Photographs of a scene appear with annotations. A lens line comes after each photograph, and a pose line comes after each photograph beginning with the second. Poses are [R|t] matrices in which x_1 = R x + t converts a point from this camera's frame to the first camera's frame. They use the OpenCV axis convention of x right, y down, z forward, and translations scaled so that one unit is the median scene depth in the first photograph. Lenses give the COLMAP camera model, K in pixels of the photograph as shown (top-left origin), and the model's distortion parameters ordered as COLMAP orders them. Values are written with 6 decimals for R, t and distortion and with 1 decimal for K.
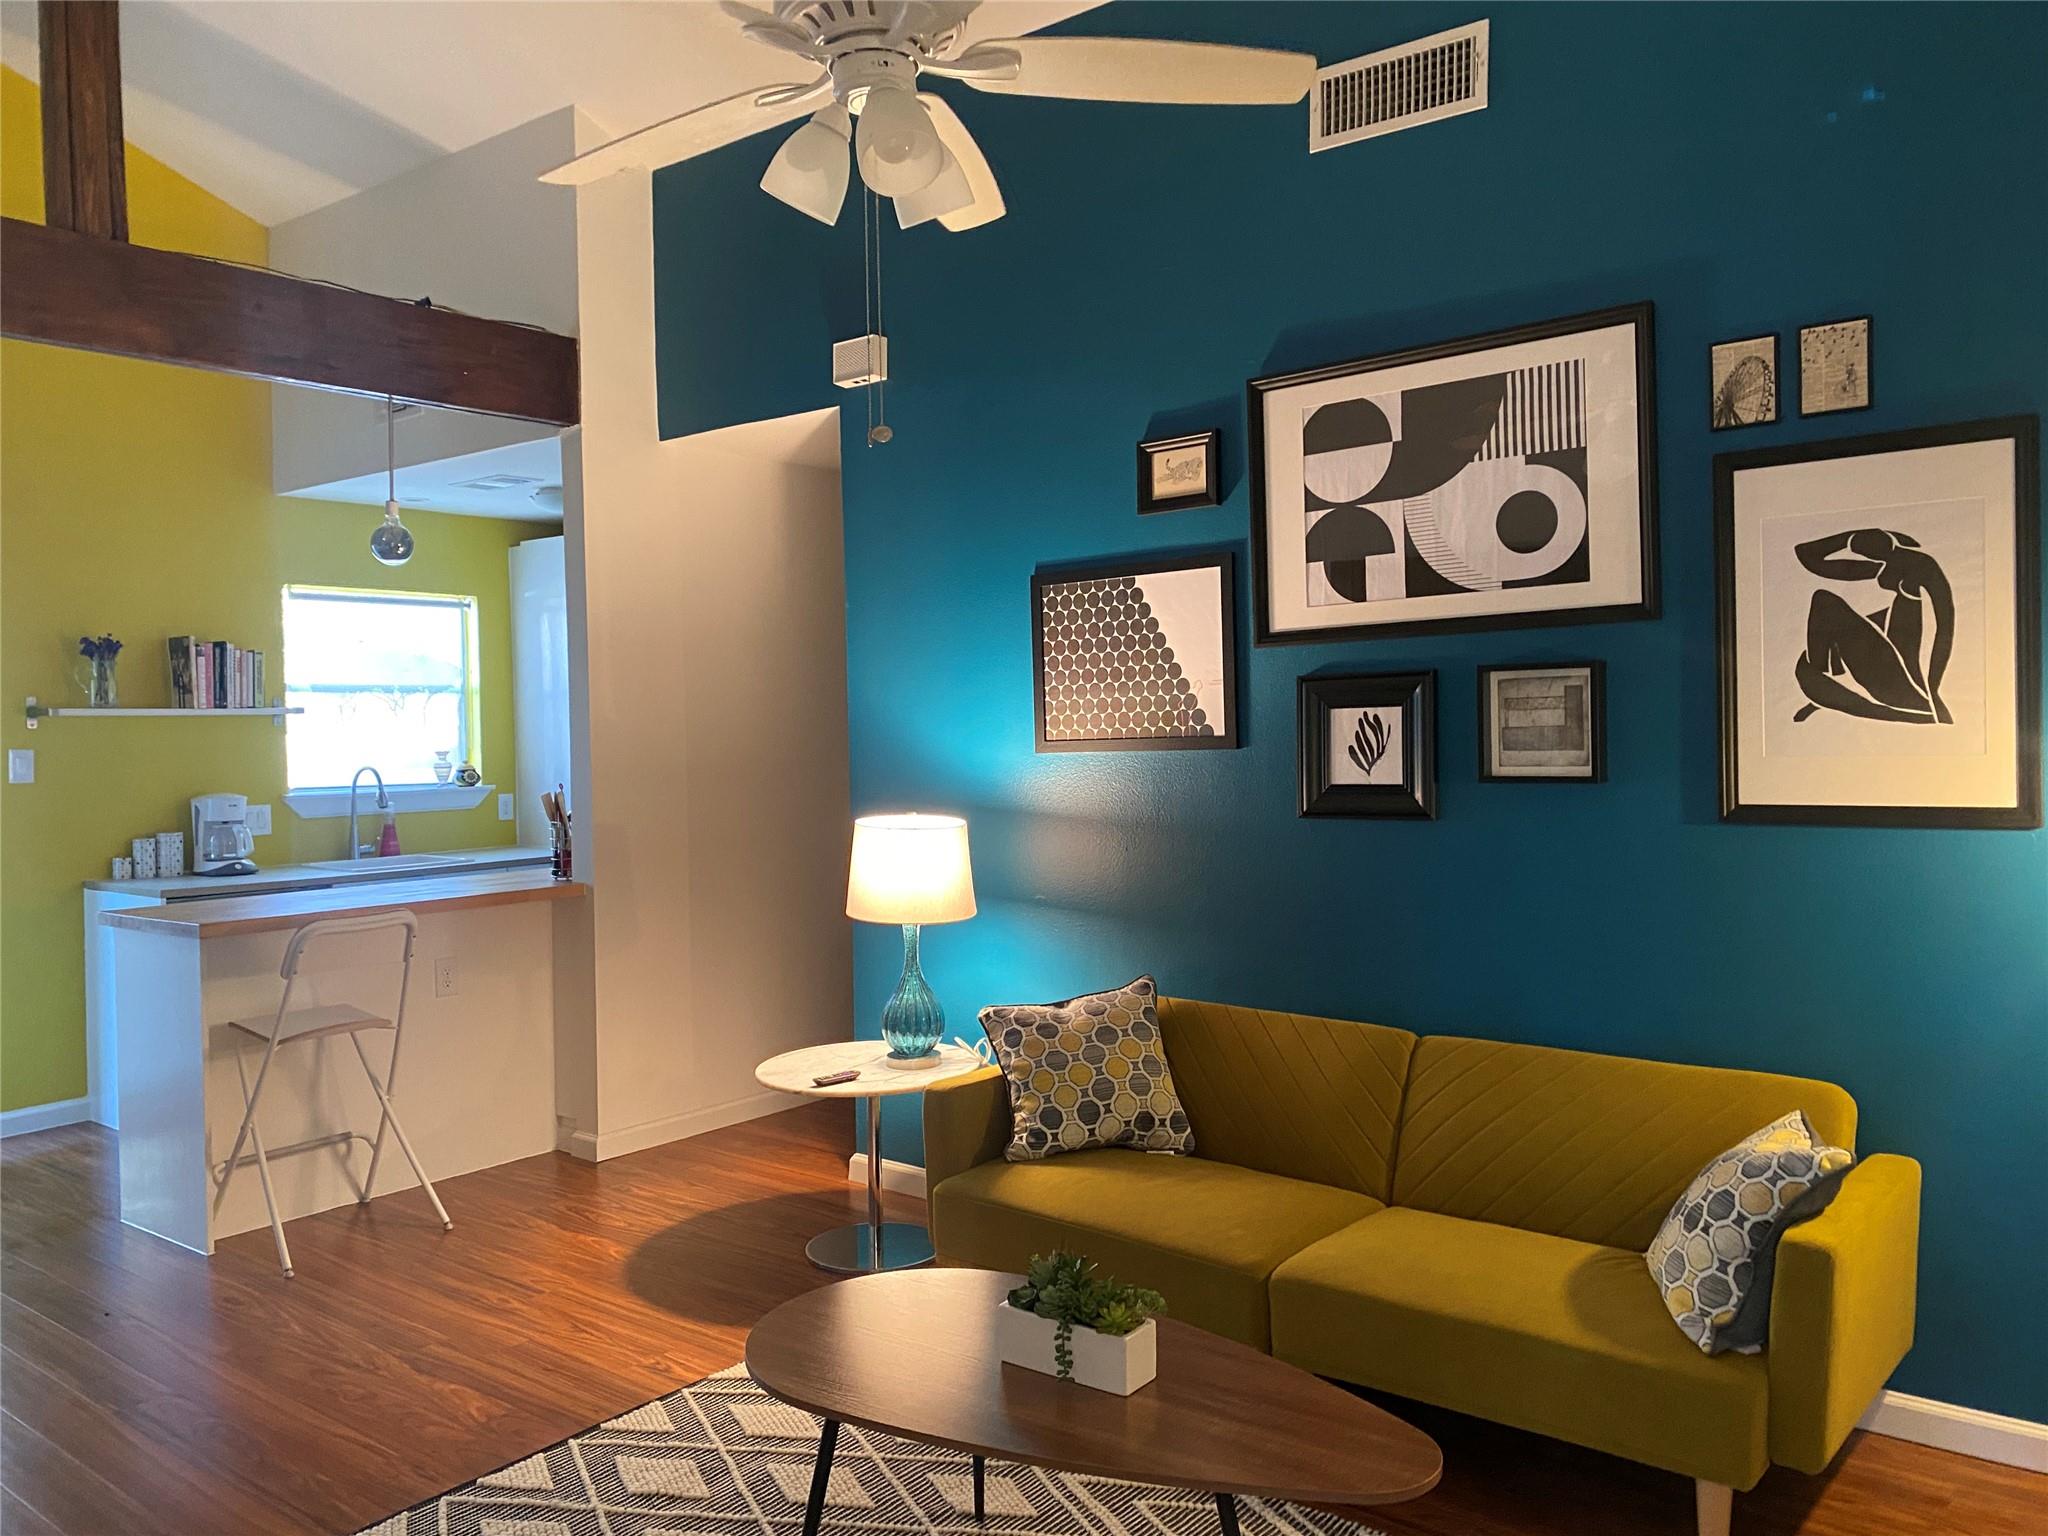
lens RADIAL K [[1573.0, 0, 1018.6], [0, 1573.0, 784.4], [0, 0, 1]] dist [0.030202, 0.000736]
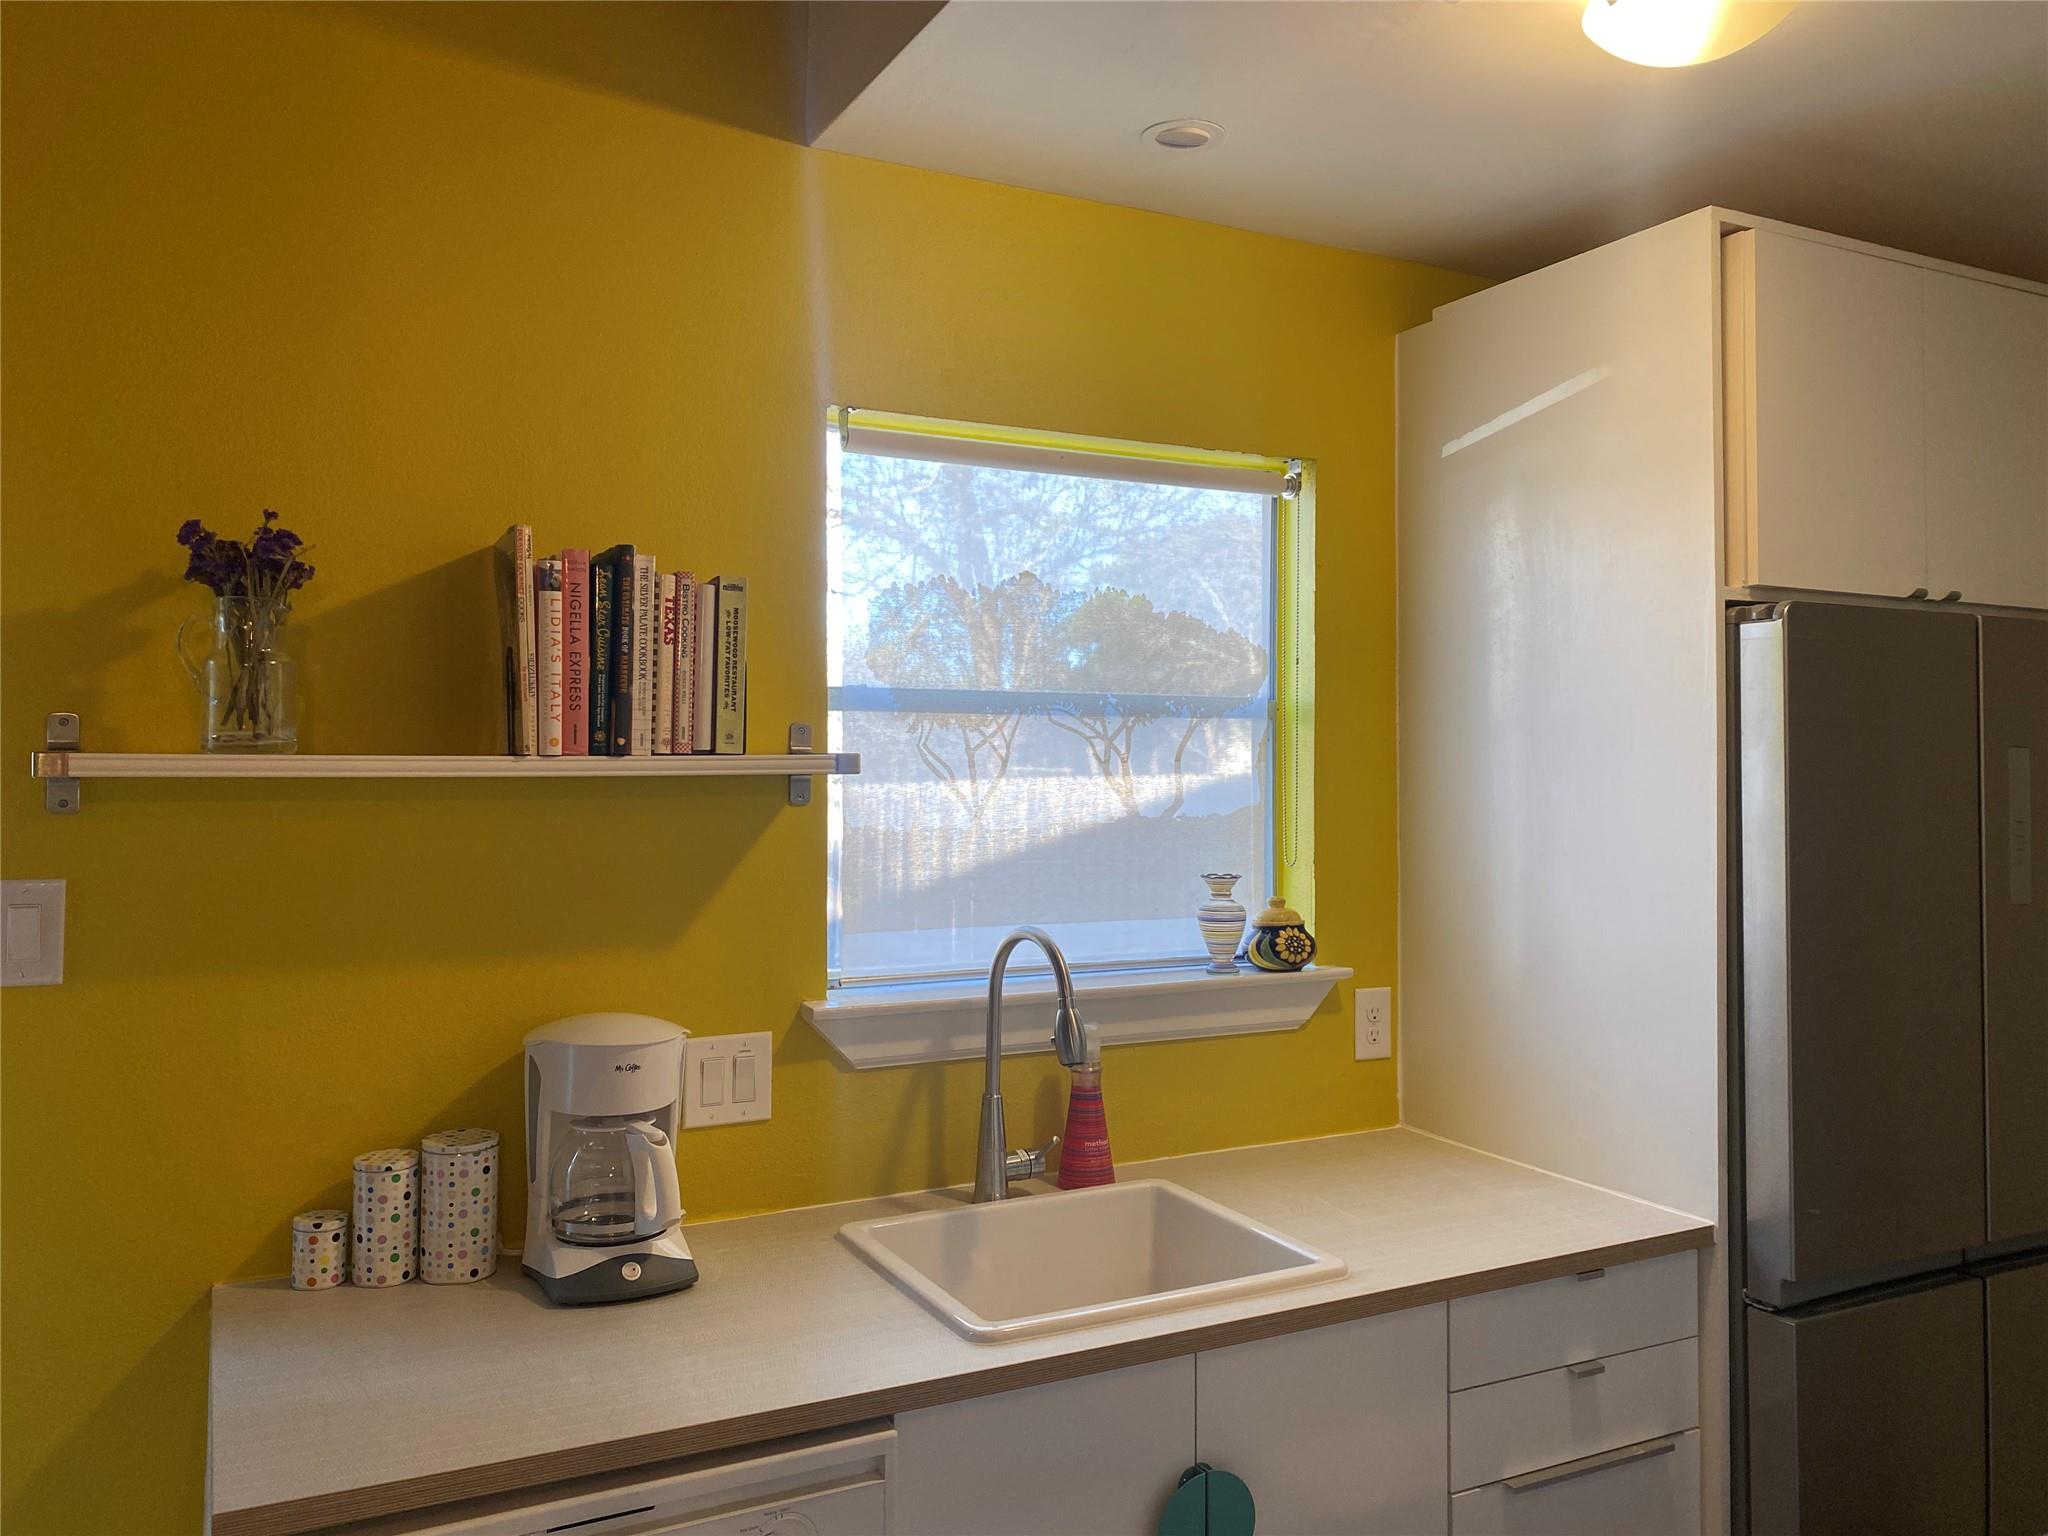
lens RADIAL K [[1584.3, 0, 1024.0], [0, 1584.3, 768.0], [0, 0, 1]] dist [0.031508, -0.003732]
pose [[0.916542, 0.014991, -0.399656, -0.299356], [-0.029877, 0.999071, -0.031041, -0.037905], [0.398820, 0.040391, 0.916139, 0.739423]]
